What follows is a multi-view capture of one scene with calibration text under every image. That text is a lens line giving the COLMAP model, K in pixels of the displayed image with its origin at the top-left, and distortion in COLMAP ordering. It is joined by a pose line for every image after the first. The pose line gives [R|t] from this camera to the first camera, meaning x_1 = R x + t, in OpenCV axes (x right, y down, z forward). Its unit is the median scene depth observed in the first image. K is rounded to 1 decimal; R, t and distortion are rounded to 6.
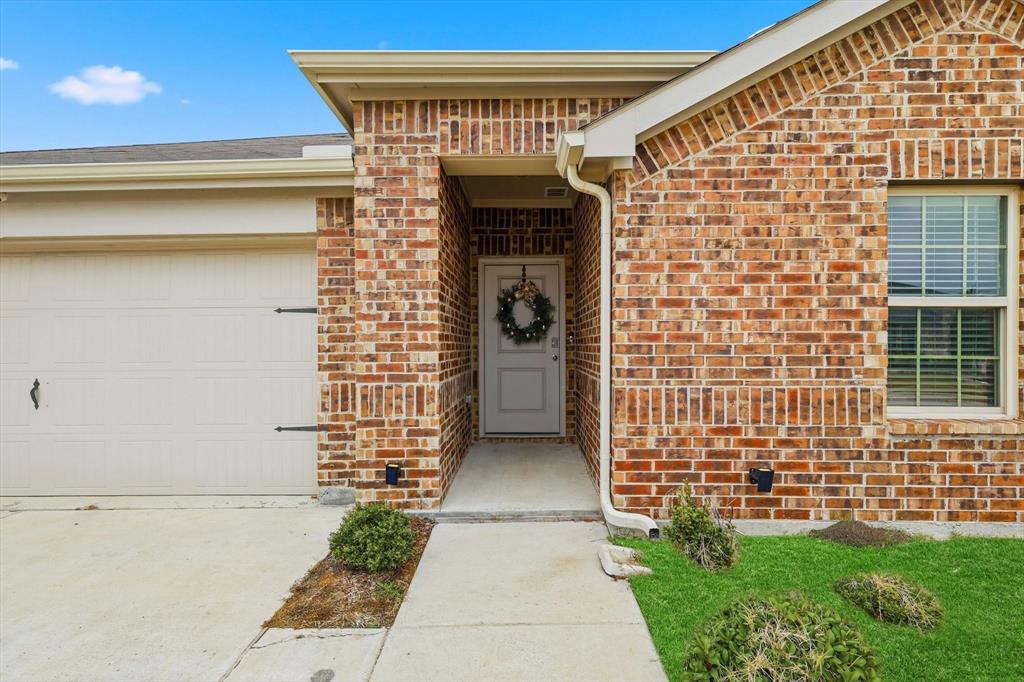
lens RADIAL K [[494.0, 0, 518.6], [0, 494.0, 347.5], [0, 0, 1]] dist [-0.008113, 0.001098]
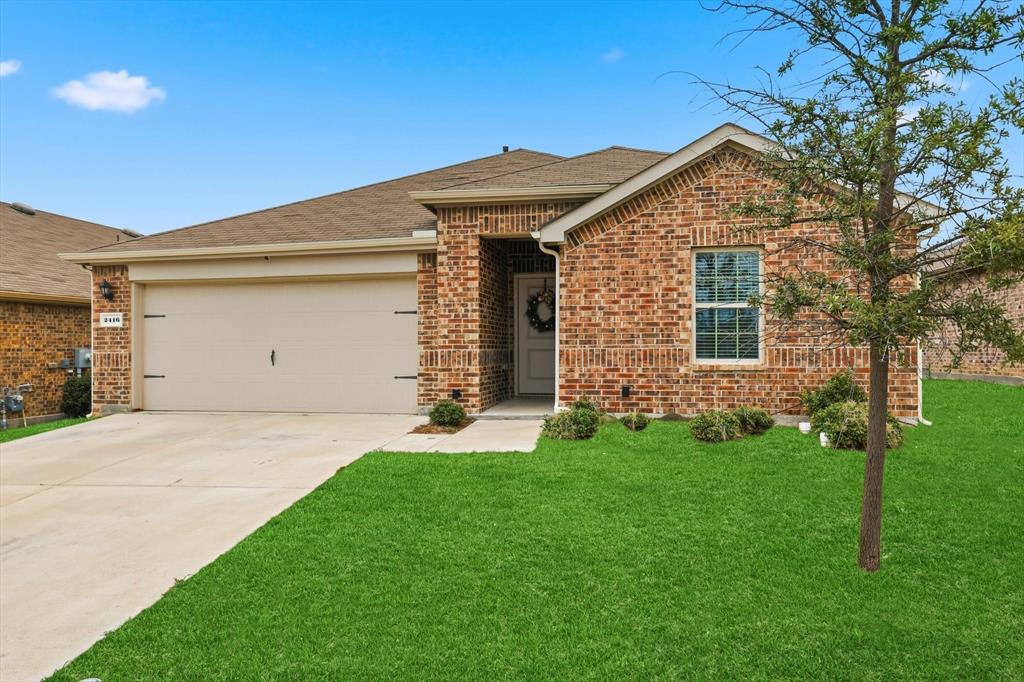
lens RADIAL K [[713.6, 0, 507.9], [0, 713.6, 334.3], [0, 0, 1]] dist [-0.061521, -0.004258]
pose [[0.982196, -0.006159, -0.187757, 0.547154], [0.001480, 0.999685, -0.025052, 0.094380], [0.187852, 0.024328, 0.981896, -1.991343]]
